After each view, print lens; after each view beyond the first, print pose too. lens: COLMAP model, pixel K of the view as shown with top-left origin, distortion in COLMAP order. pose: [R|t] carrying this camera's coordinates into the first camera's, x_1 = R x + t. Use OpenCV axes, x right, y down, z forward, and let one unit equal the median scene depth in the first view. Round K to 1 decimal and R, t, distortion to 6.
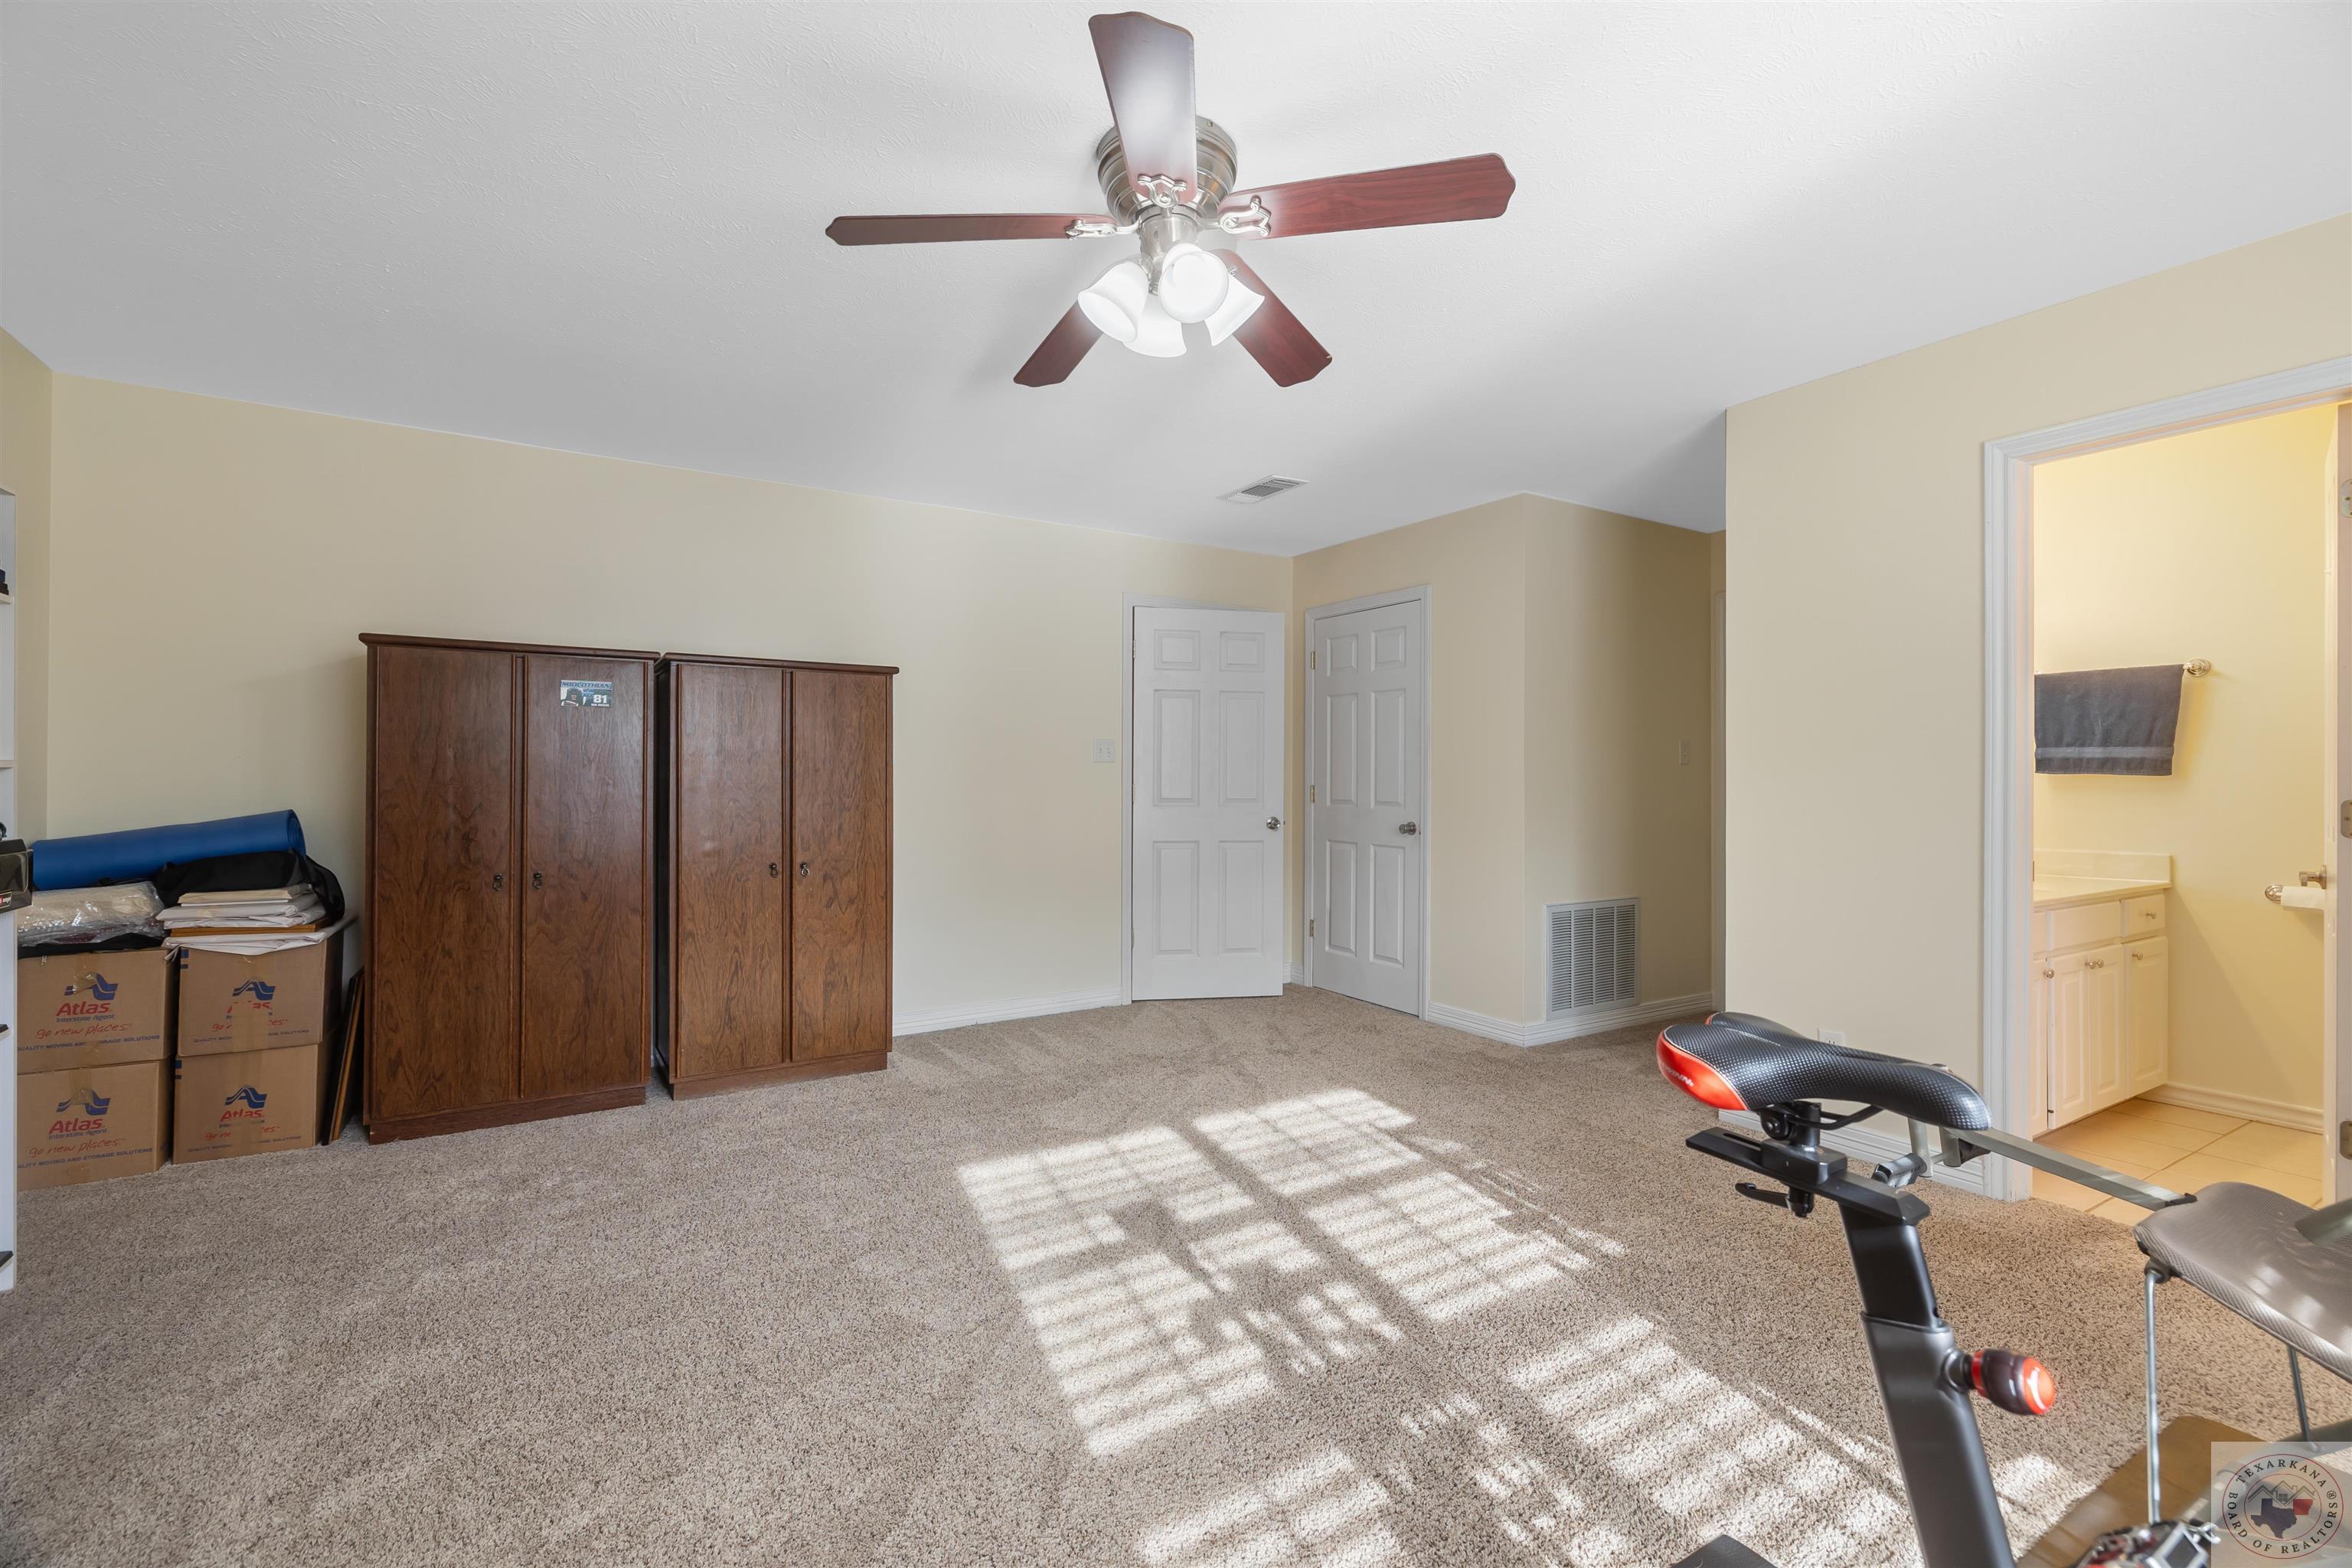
lens RADIAL K [[1017.2, 0, 1176.0], [0, 1017.2, 784.0], [0, 0, 1]] dist [-0.000698, -0.000172]
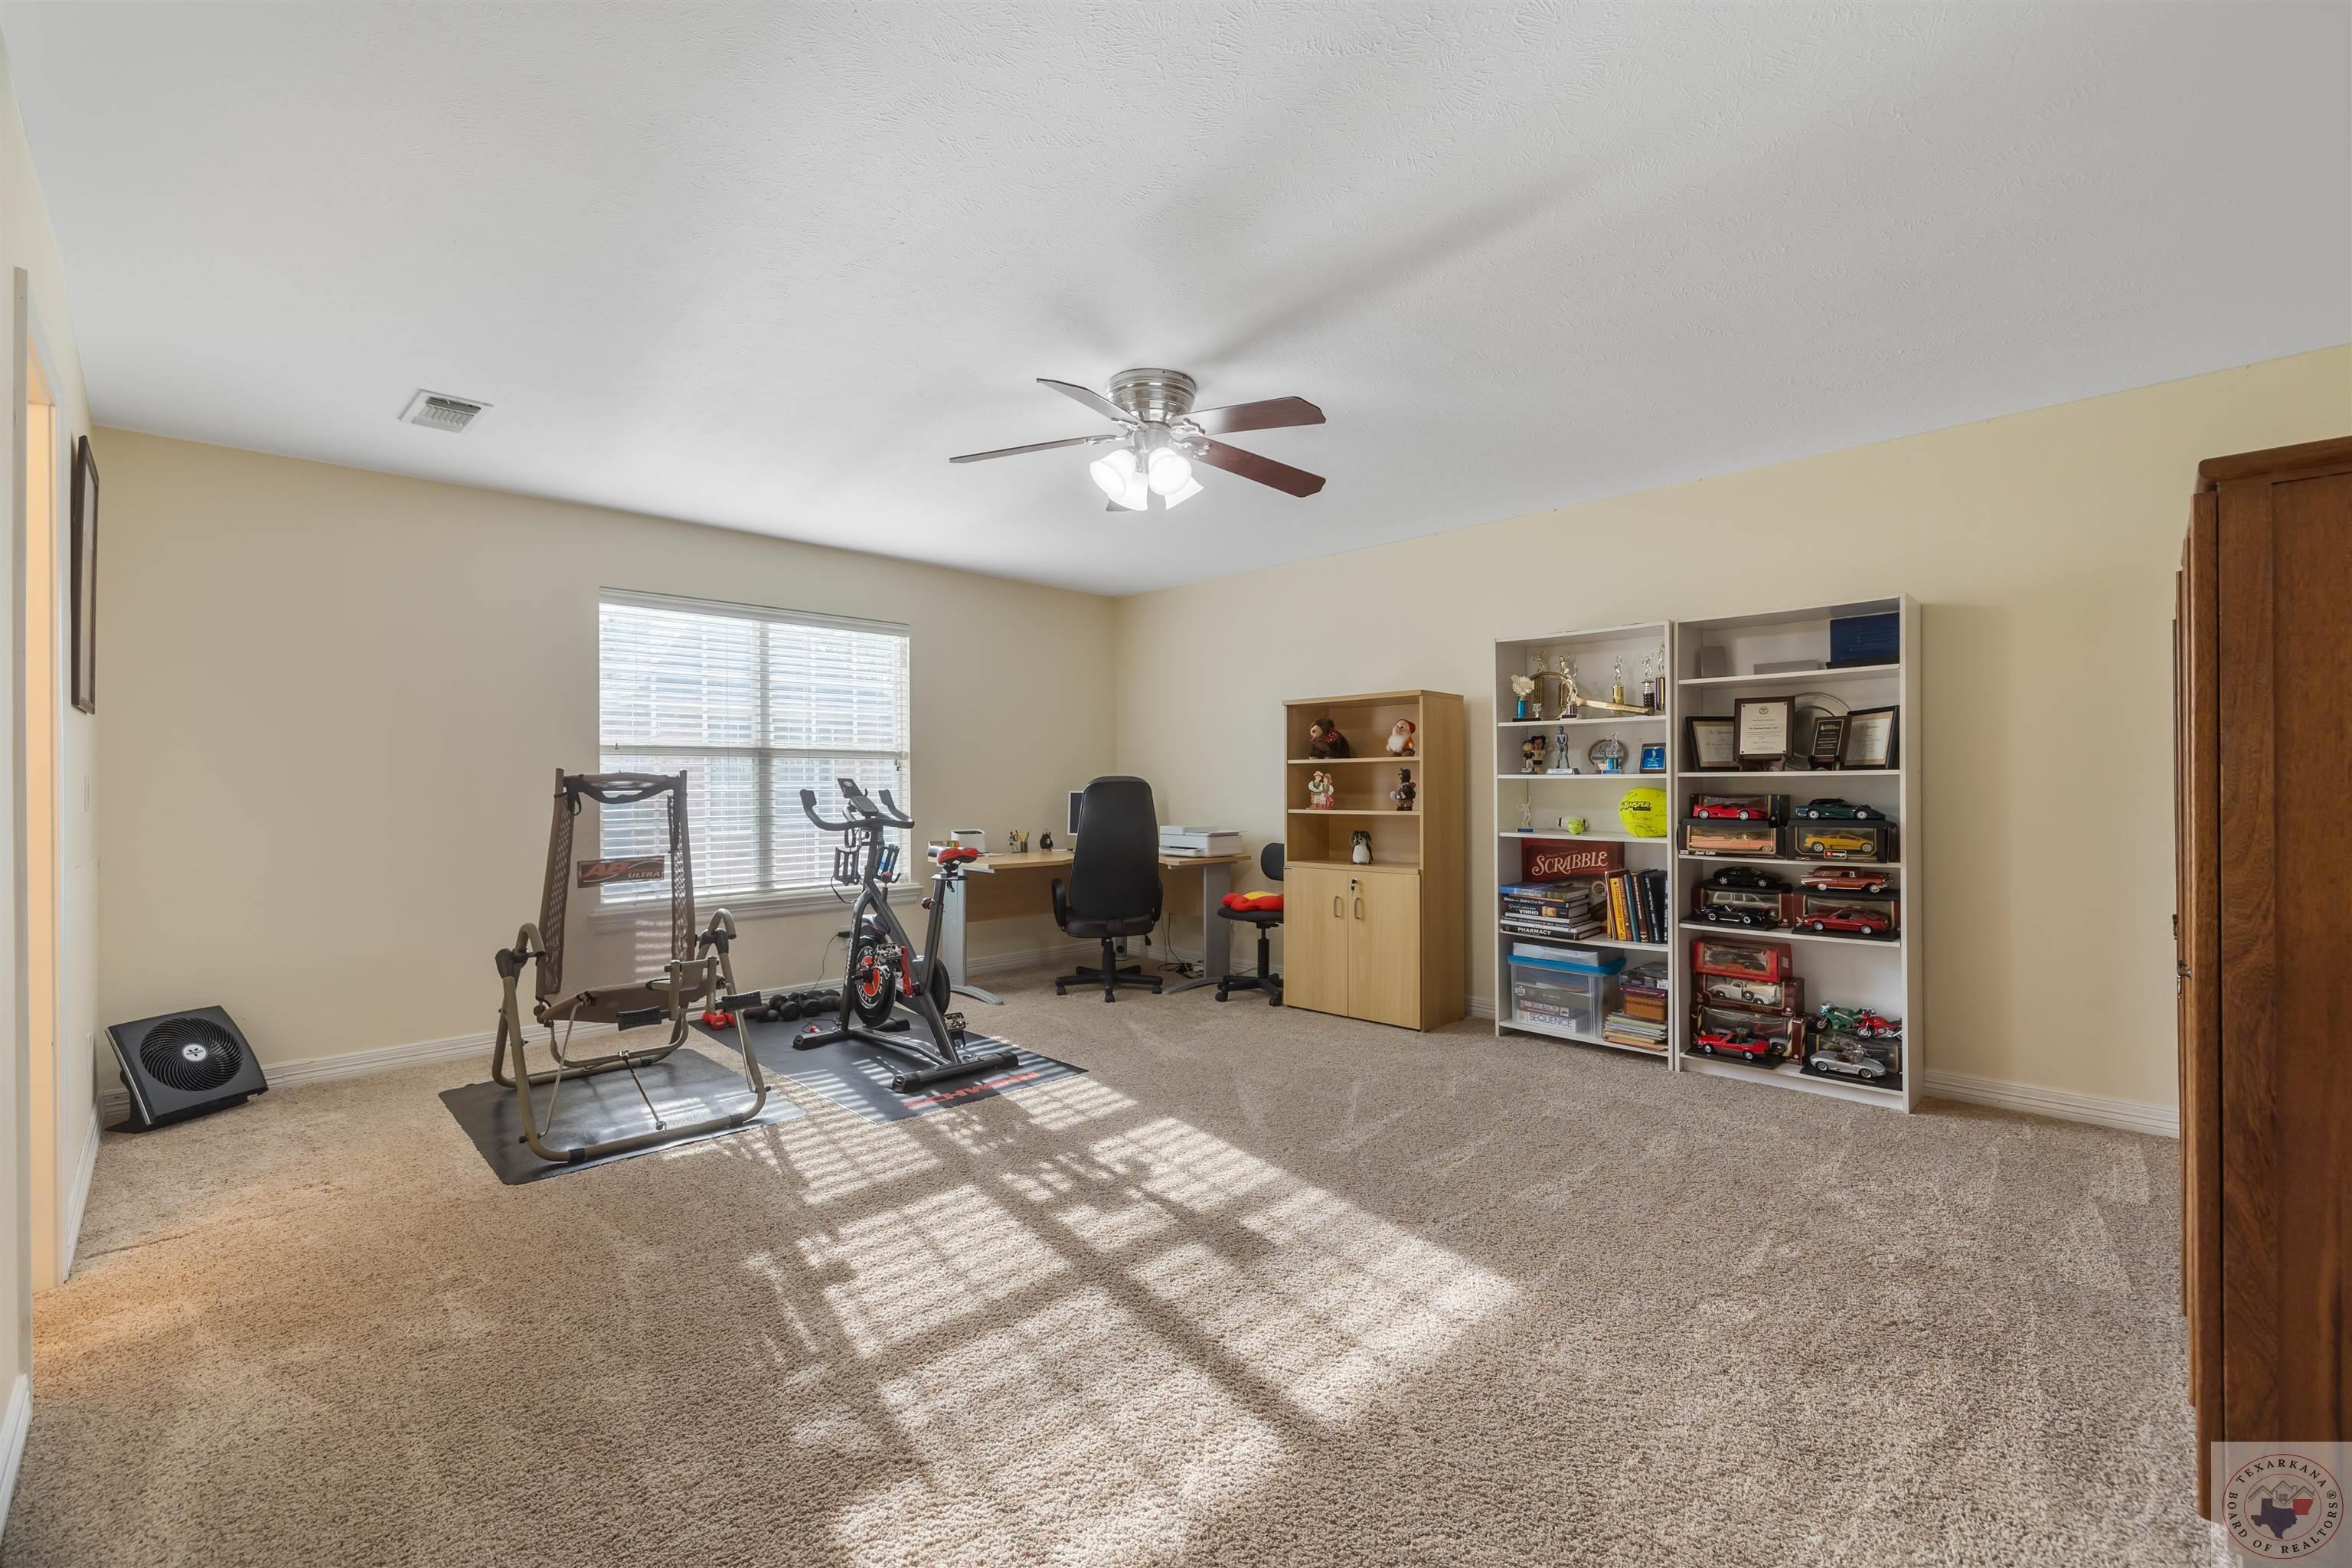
lens RADIAL K [[1017.2, 0, 1176.0], [0, 1017.2, 784.0], [0, 0, 1]] dist [-0.000698, -0.000172]
pose [[-0.972022, -0.000573, -0.234888, 0.286505], [0.001641, 0.999956, -0.009232, 0.007505], [0.234883, -0.009360, -0.971979, 2.204388]]
